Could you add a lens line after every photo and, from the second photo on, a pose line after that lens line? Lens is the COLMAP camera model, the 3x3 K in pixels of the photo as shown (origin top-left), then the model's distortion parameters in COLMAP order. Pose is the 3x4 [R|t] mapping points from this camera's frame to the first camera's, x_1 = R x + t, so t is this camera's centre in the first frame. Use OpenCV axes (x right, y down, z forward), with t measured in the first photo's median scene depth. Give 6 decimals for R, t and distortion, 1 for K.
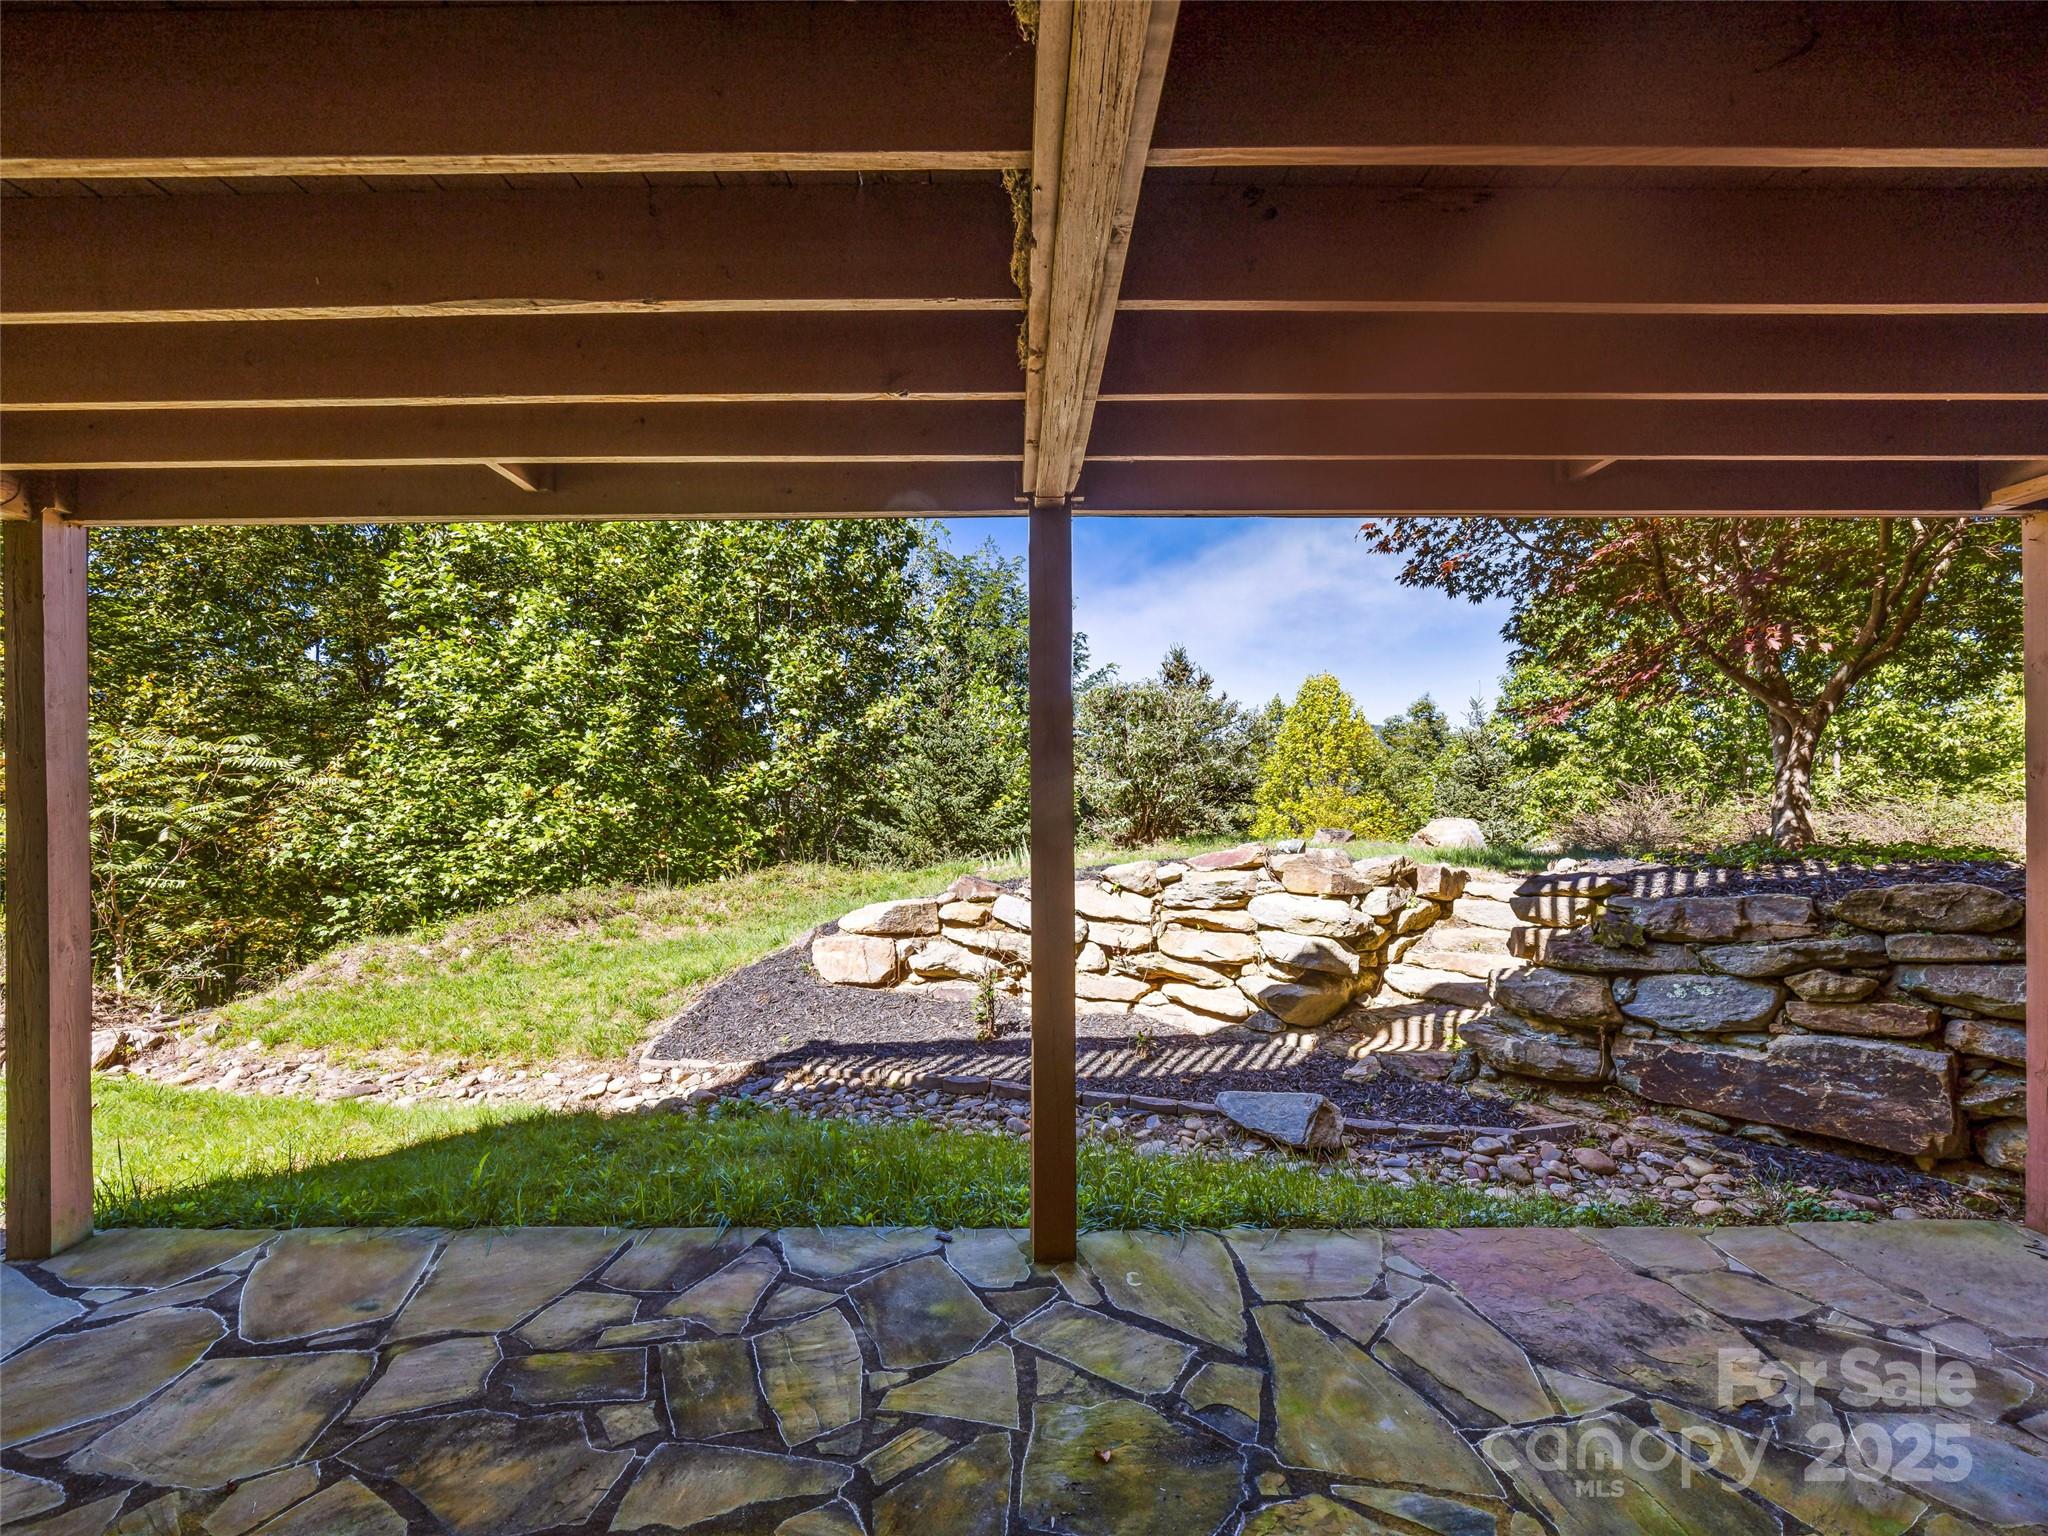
lens RADIAL K [[839.9, 0, 1026.6], [0, 839.9, 774.1], [0, 0, 1]] dist [-0.004522, -0.003956]
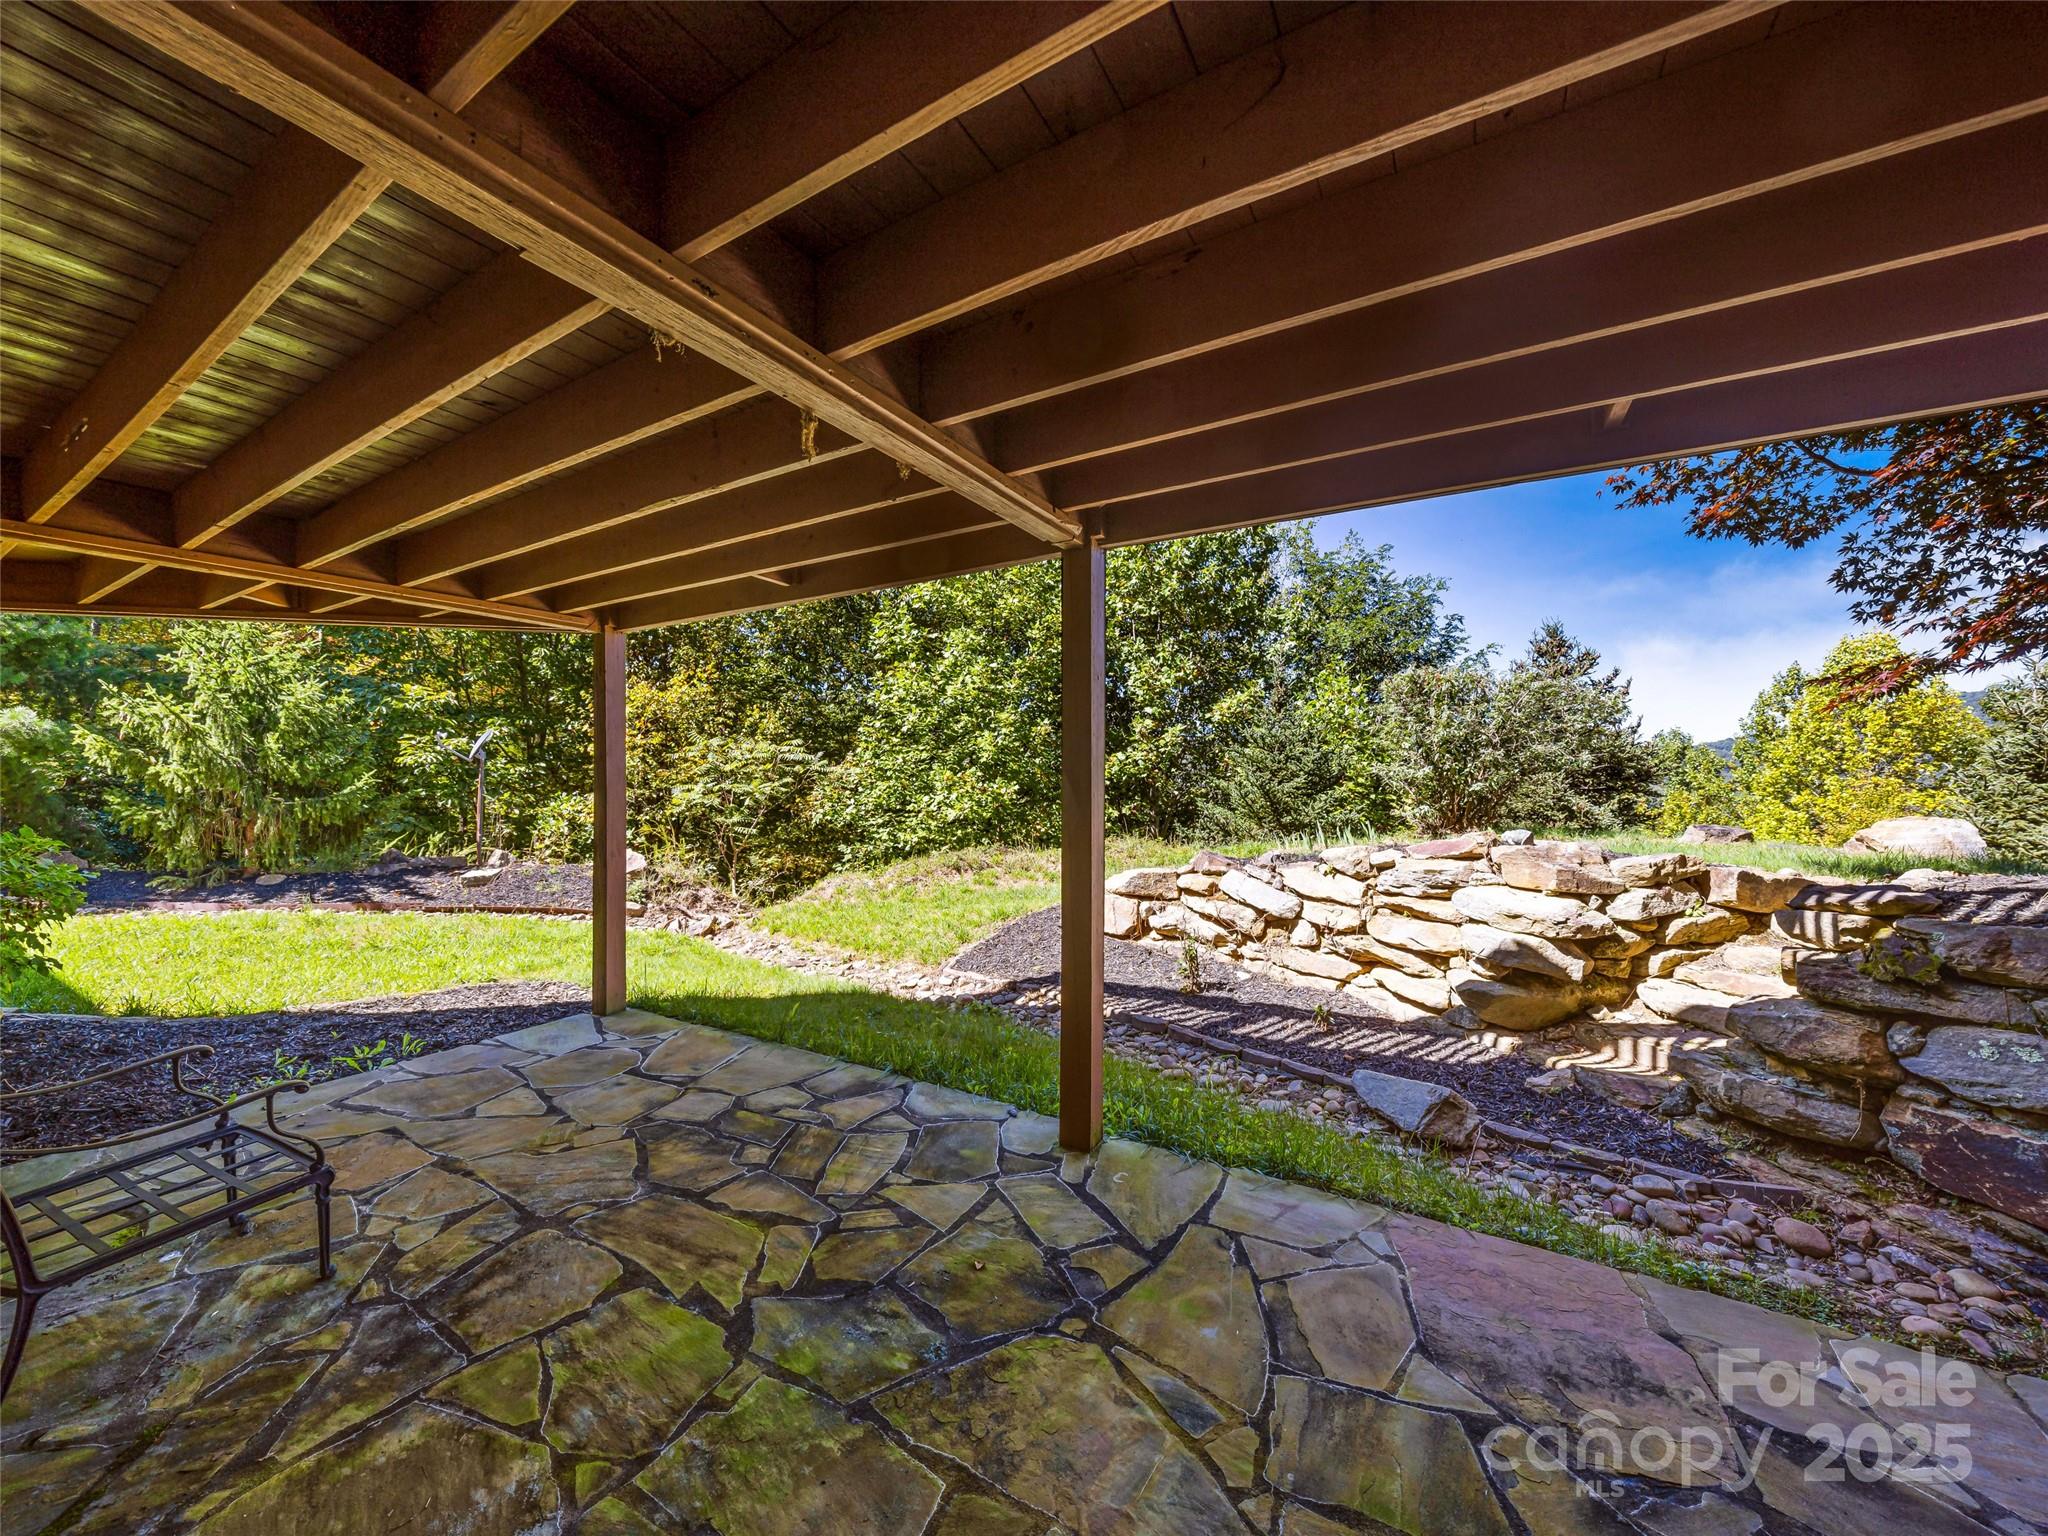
lens RADIAL K [[749.2, 0, 1019.4], [0, 749.2, 767.9], [0, 0, 1]] dist [-0.004929, -0.000529]
pose [[0.858784, -0.001280, -0.512336, 0.269911], [0.004683, 0.999975, 0.005352, 0.001517], [0.512316, -0.006996, 0.858769, -0.000174]]
